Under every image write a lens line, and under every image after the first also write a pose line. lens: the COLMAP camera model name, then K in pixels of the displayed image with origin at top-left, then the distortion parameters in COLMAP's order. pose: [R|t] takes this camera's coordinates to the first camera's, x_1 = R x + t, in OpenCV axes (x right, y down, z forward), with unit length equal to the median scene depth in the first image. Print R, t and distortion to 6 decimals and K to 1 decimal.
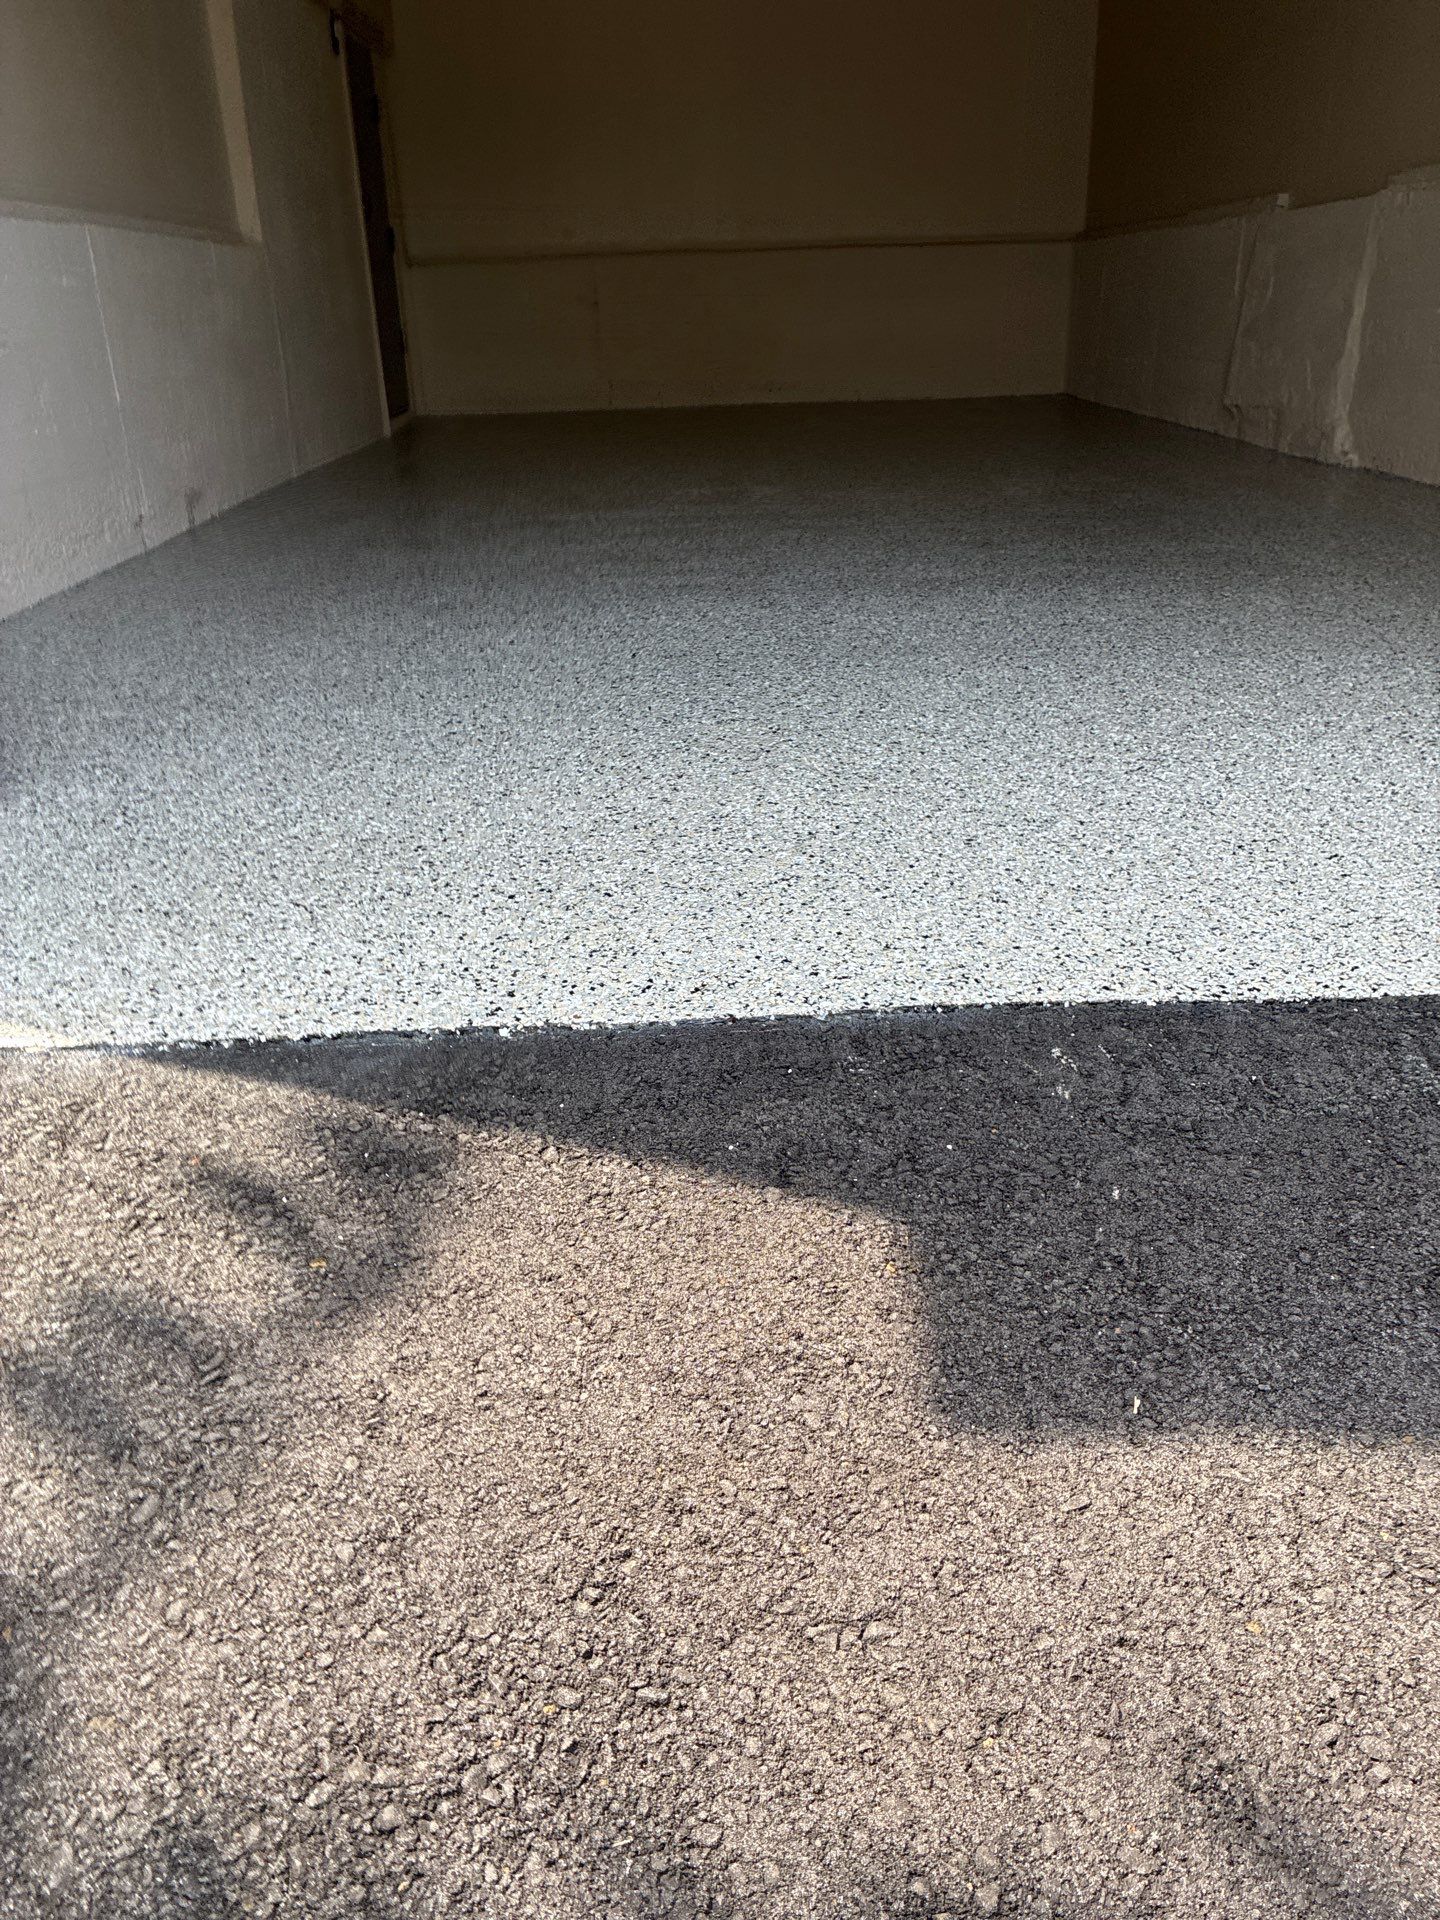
lens RADIAL K [[1439.7, 0, 704.4], [0, 1439.7, 1039.5], [0, 0, 1]] dist [0.003752, -0.038368]
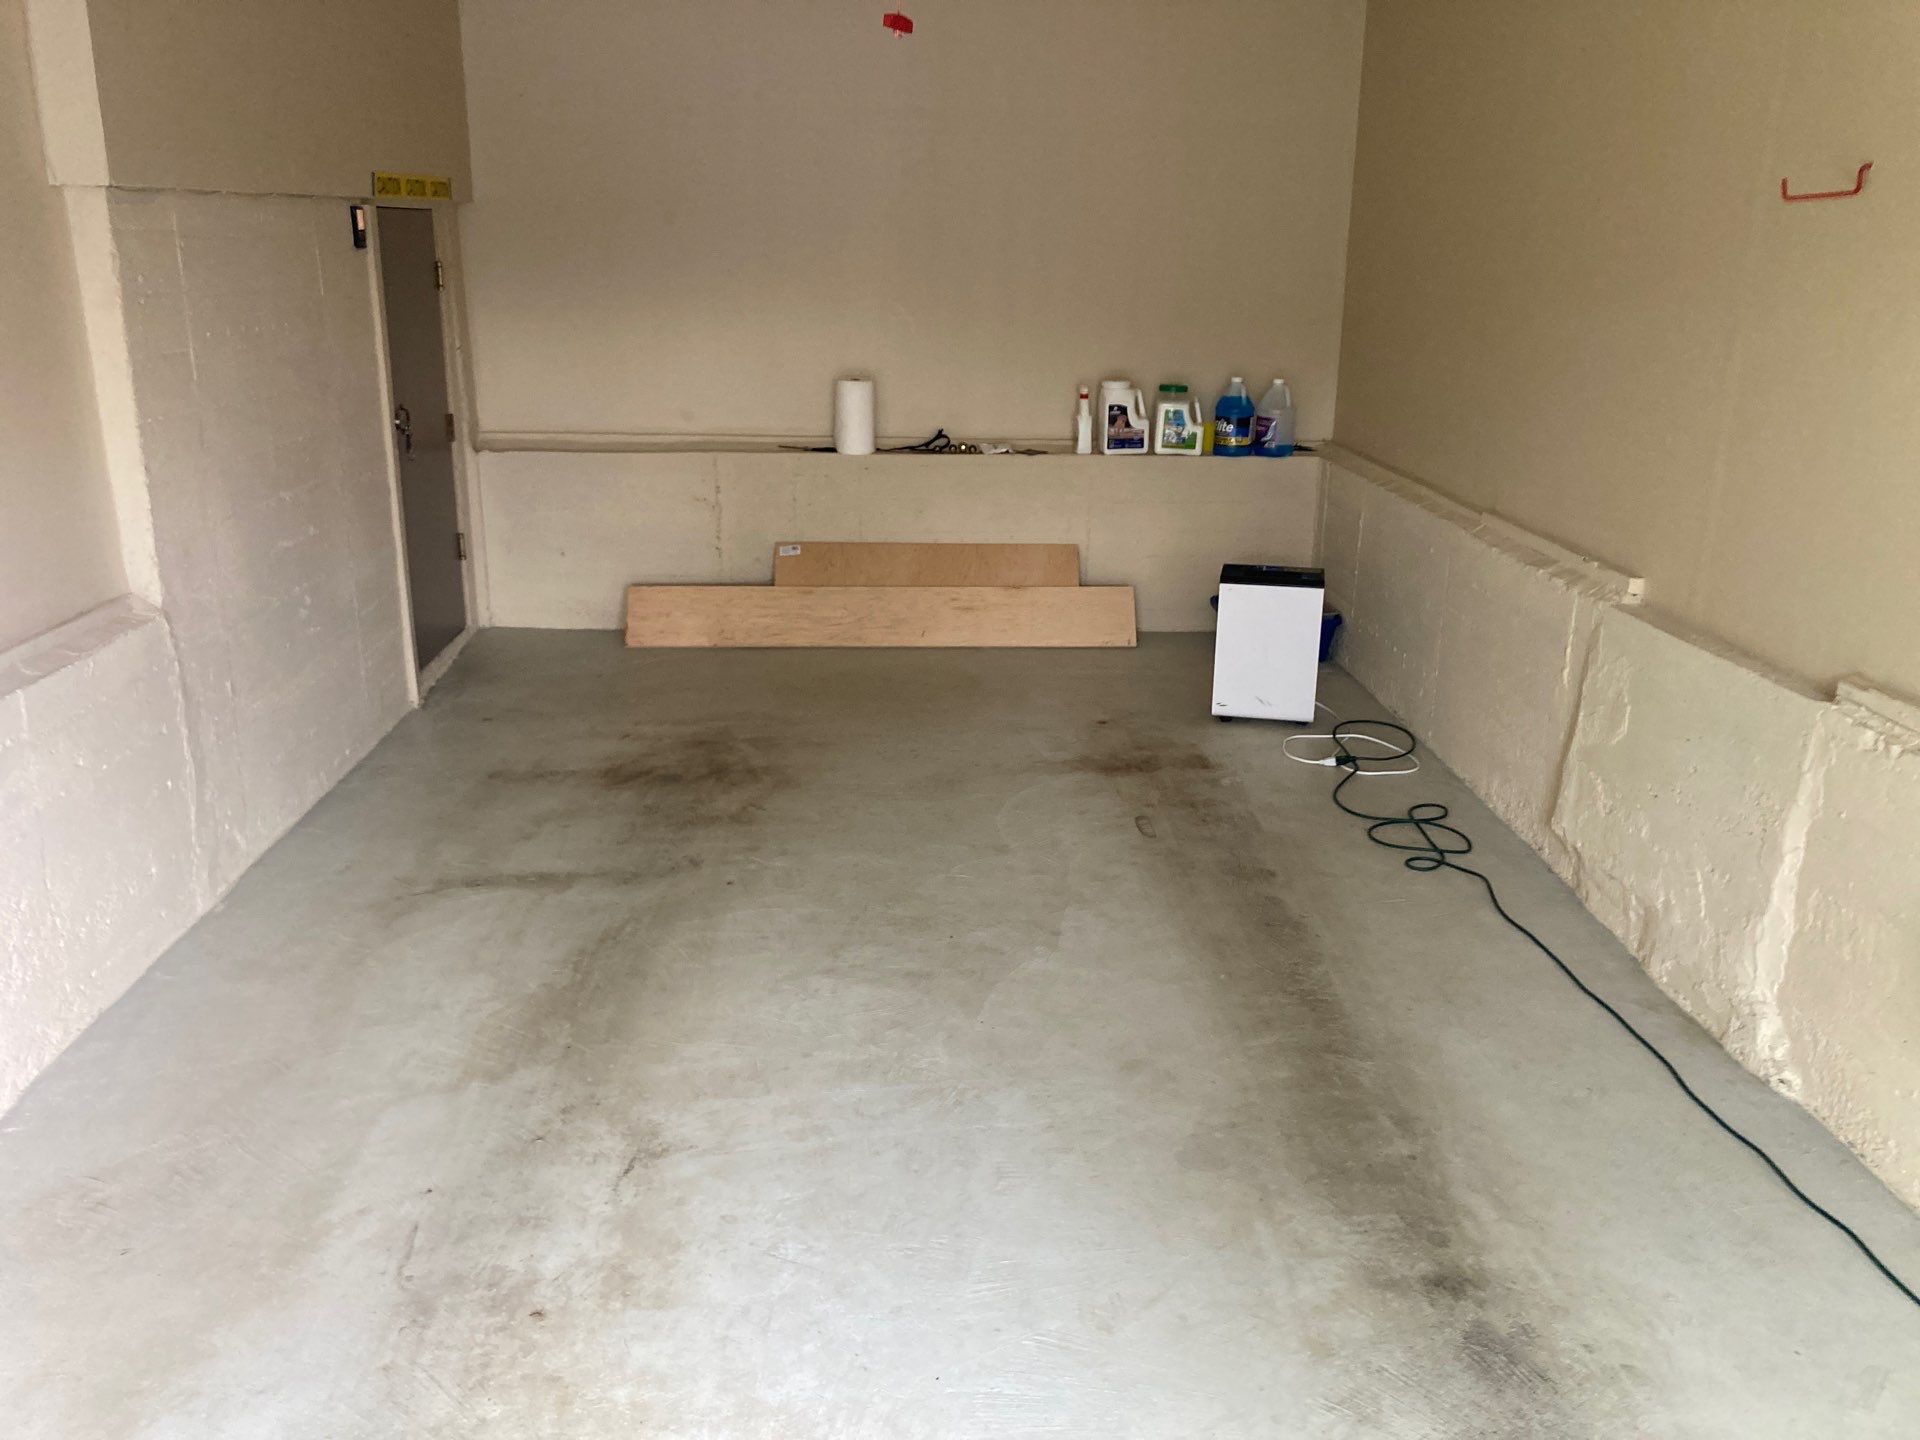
lens RADIAL K [[1611.4, 0, 960.0], [0, 1611.4, 720.0], [0, 0, 1]] dist [0.004854, 0.161032]
pose [[0.998637, 0.038306, 0.035441, 0.047979], [-0.031562, 0.984169, -0.174400, -0.421354], [-0.041561, 0.173044, 0.984037, 0.265208]]
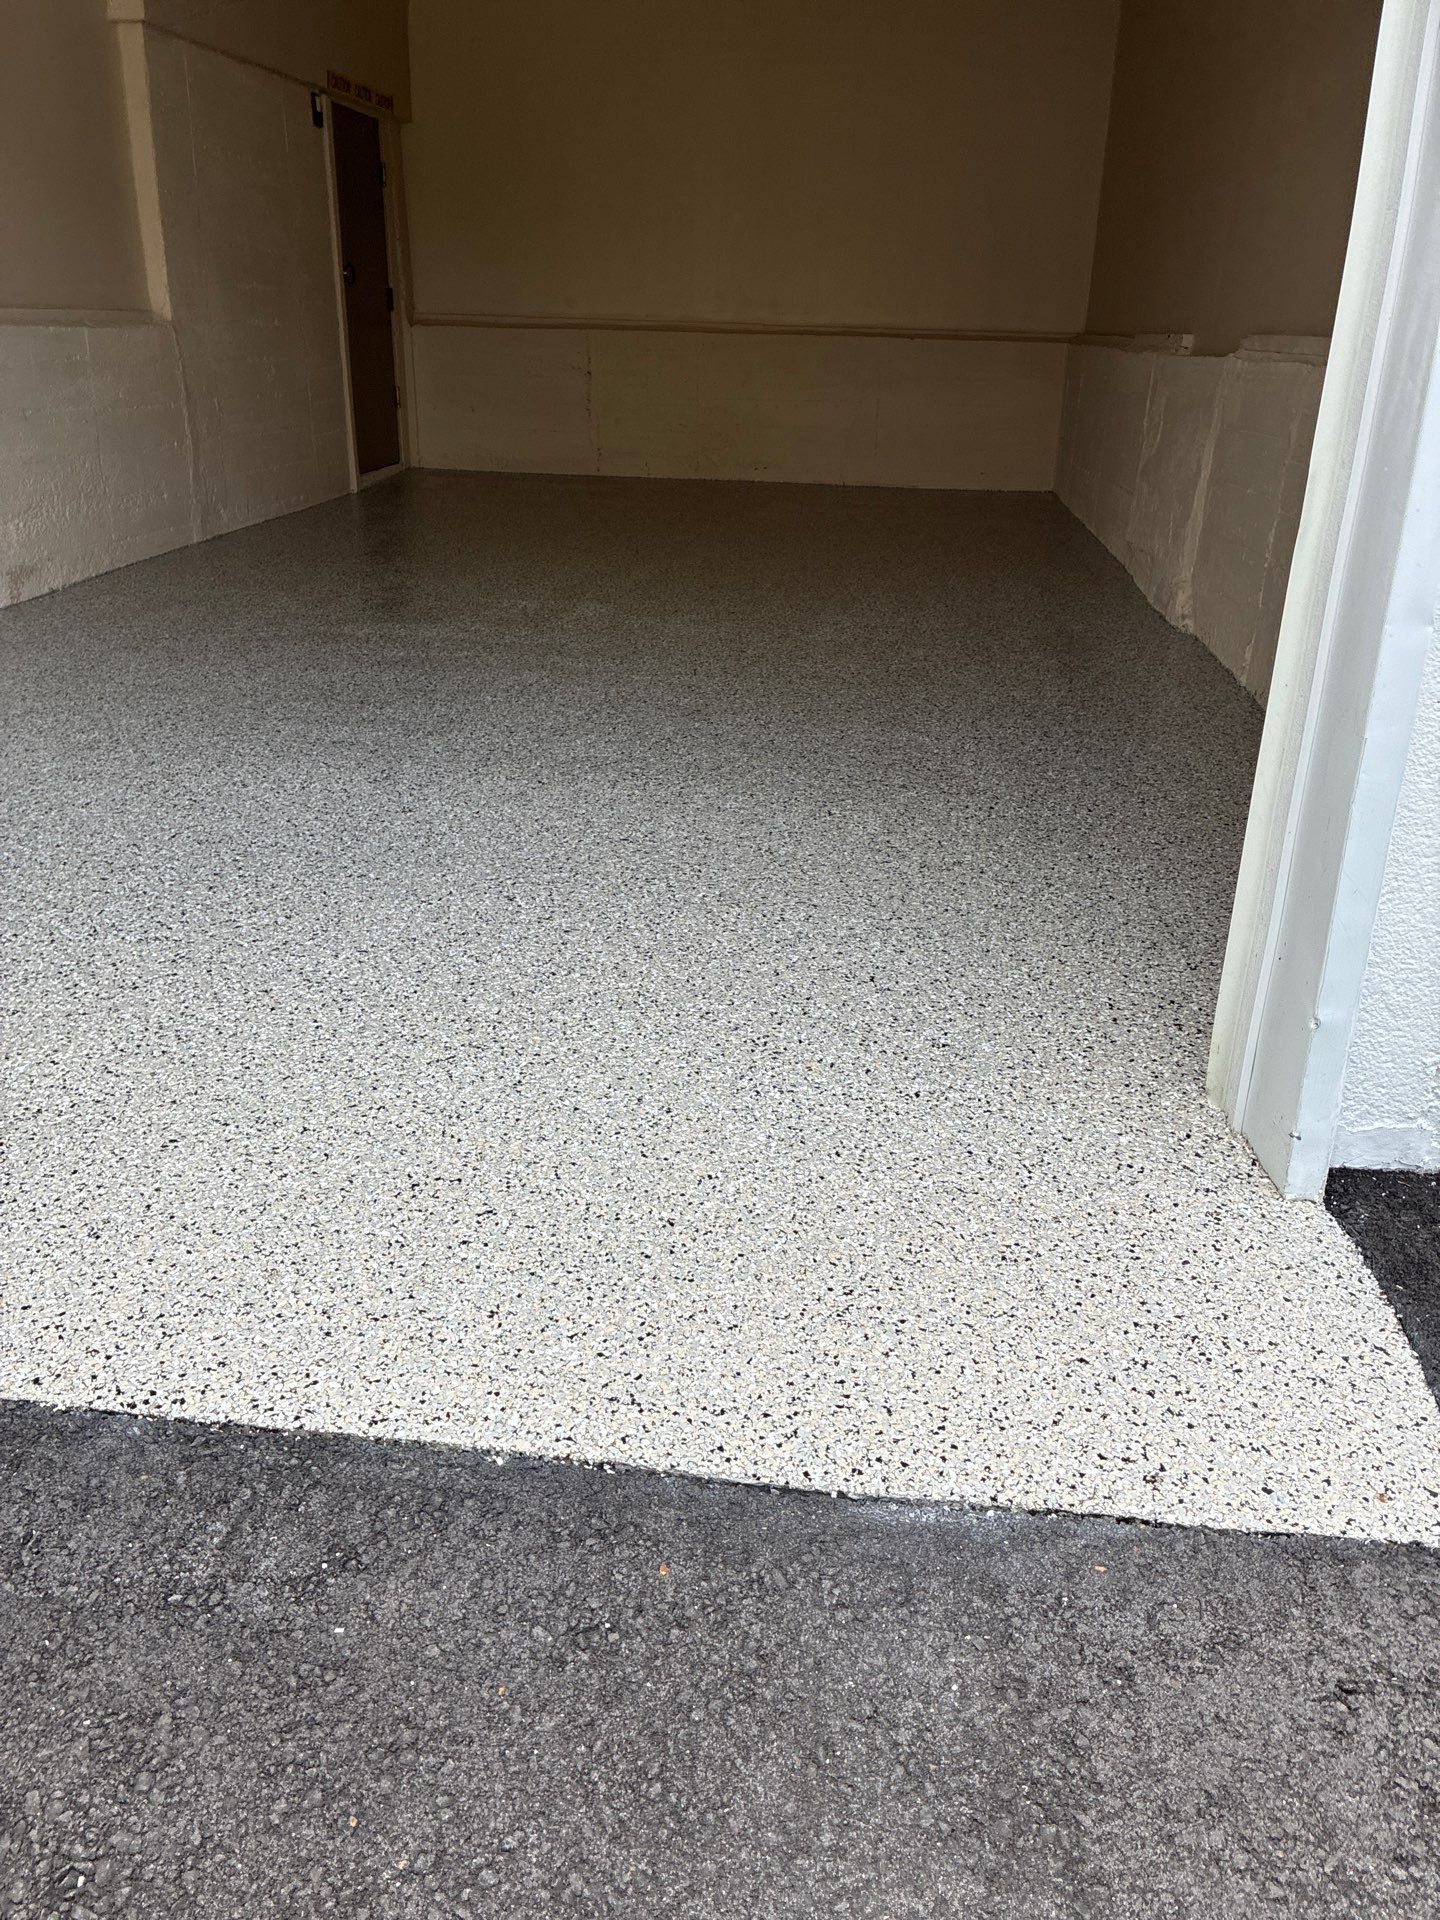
lens RADIAL K [[1444.3, 0, 720.0], [0, 1444.3, 960.0], [0, 0, 1]] dist [0.047942, -0.044627]
pose [[0.991561, 0.099909, -0.082607, 0.240704], [-0.104343, 0.993222, -0.051208, -0.096057], [0.076931, 0.059396, 0.995266, 0.013103]]
